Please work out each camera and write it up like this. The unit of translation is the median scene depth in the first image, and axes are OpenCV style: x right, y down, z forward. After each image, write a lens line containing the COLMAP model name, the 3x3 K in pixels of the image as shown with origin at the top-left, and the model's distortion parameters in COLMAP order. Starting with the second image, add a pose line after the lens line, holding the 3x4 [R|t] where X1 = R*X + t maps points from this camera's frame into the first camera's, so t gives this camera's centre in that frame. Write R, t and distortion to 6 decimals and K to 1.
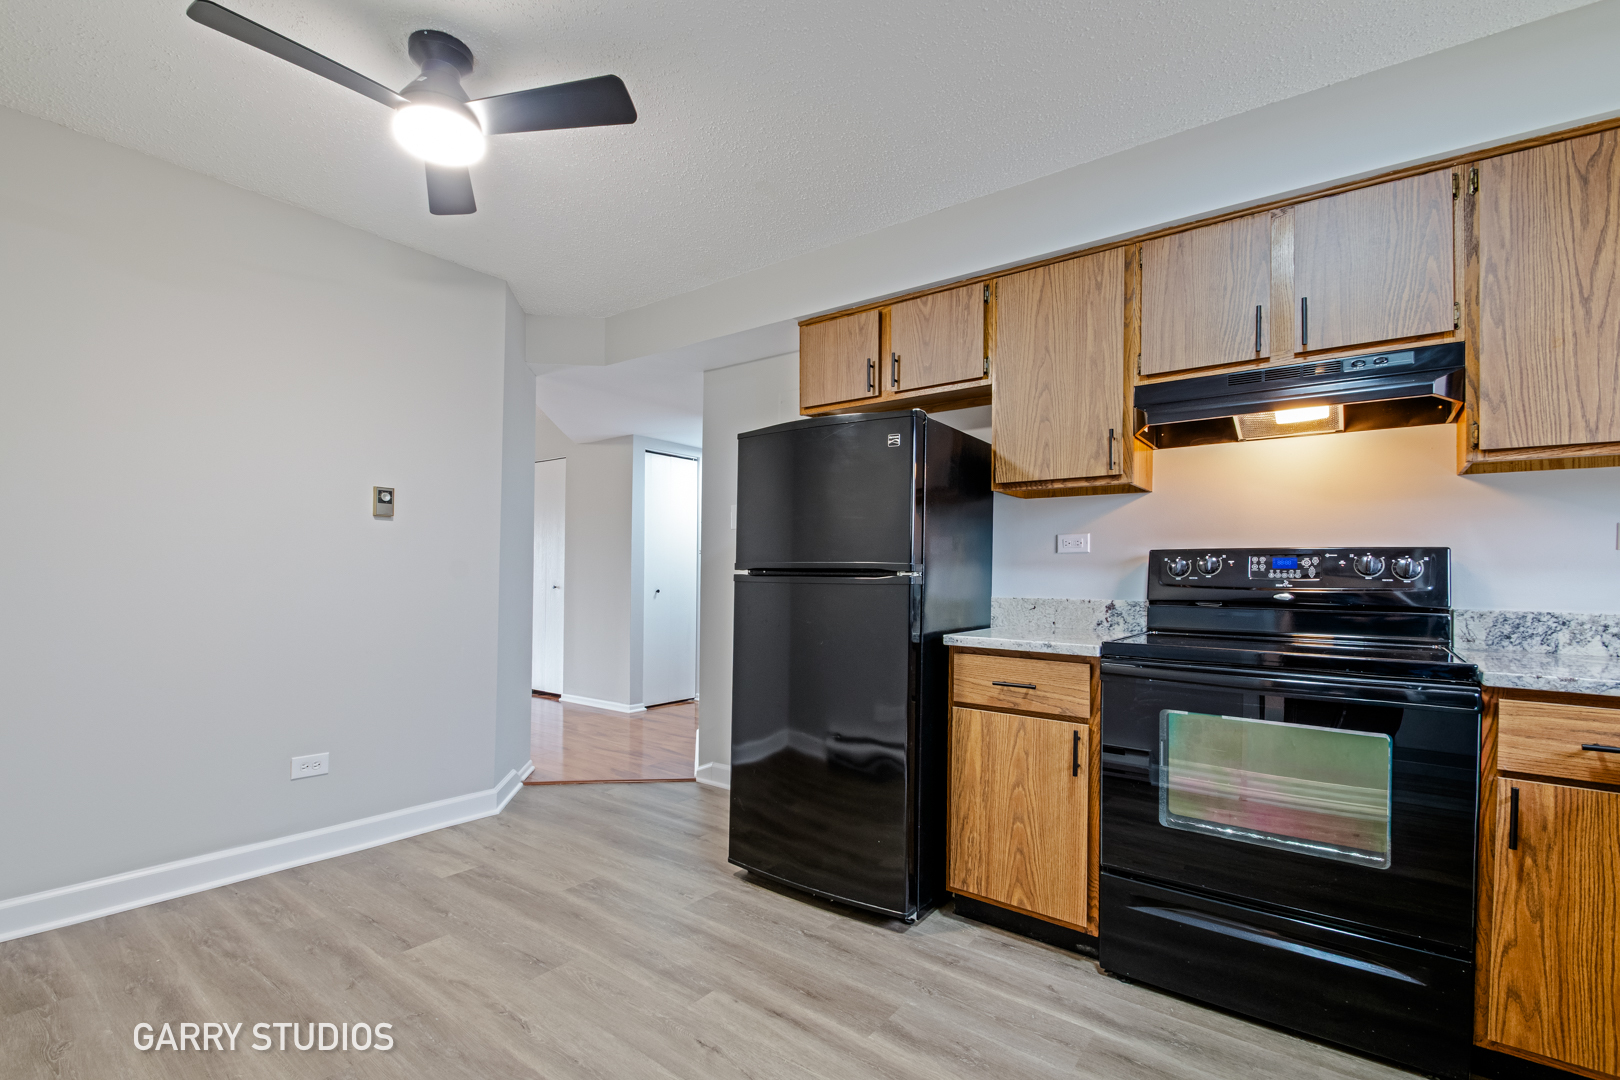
lens RADIAL K [[730.2, 0, 789.8], [0, 730.2, 573.5], [0, 0, 1]] dist [0.001002, -0.021546]
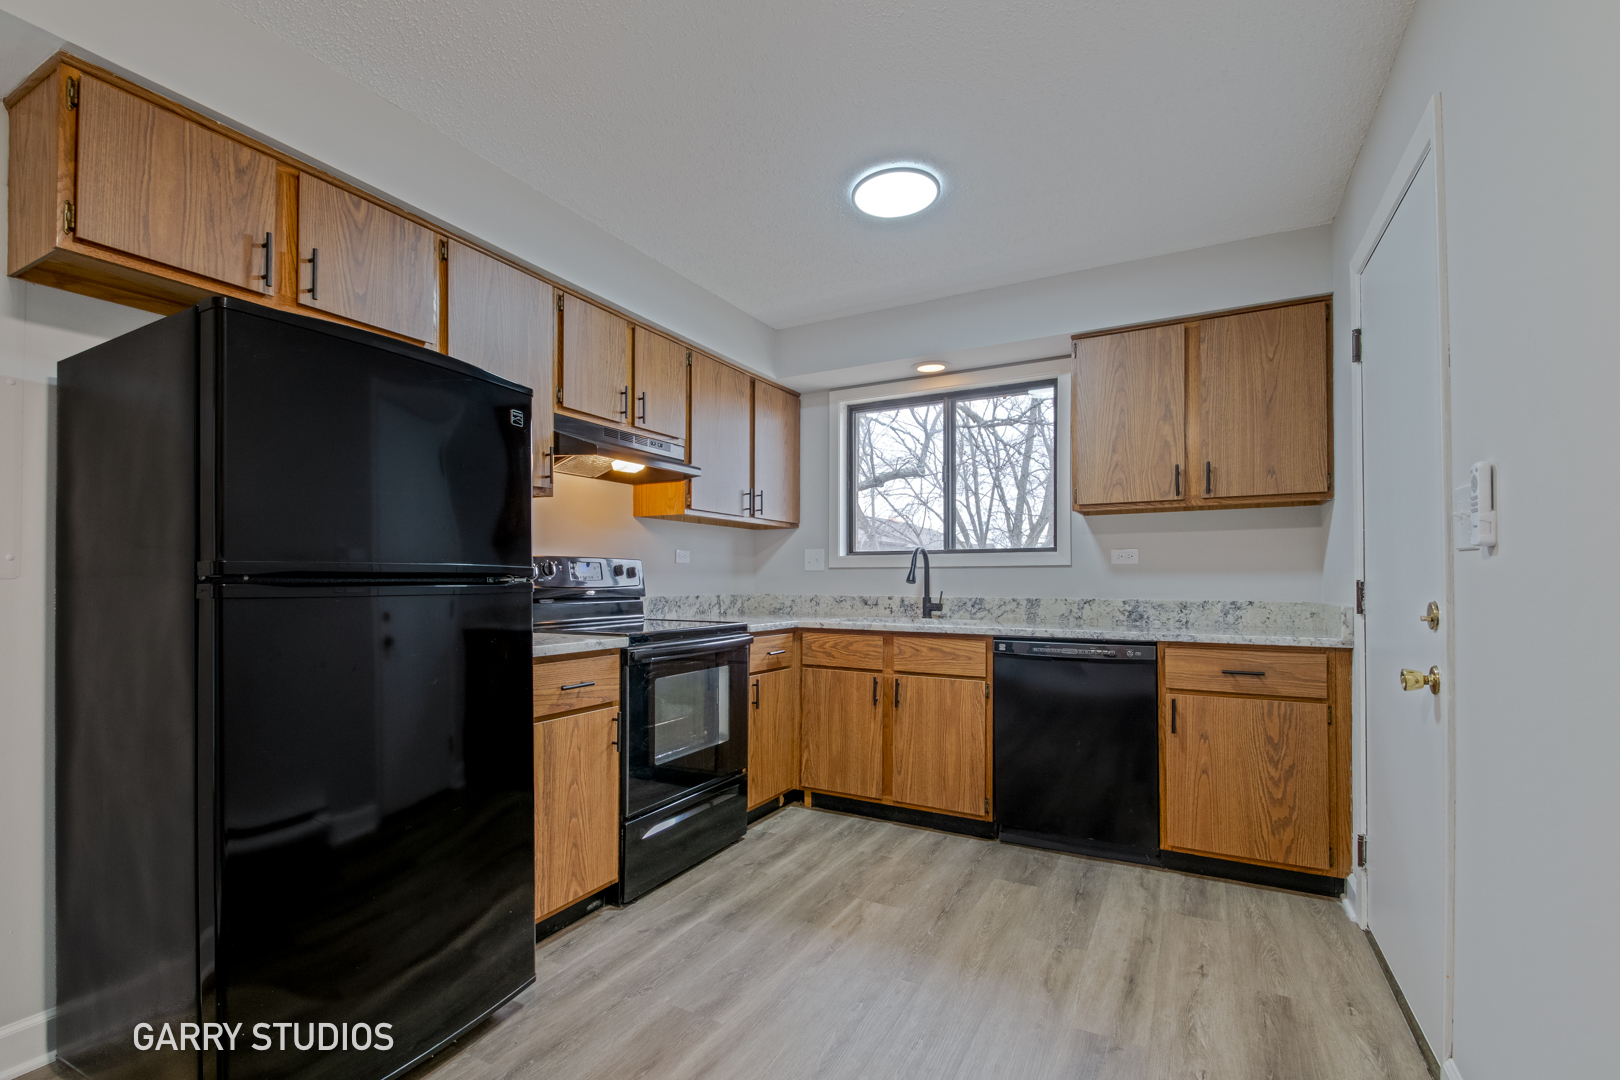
lens RADIAL K [[730.2, 0, 789.8], [0, 730.2, 573.5], [0, 0, 1]] dist [0.001002, -0.021546]
pose [[-0.179115, -0.003322, 0.983823, -0.770154], [-0.004718, 0.999986, 0.002517, -0.010349], [-0.983817, -0.004191, -0.179128, 0.899645]]
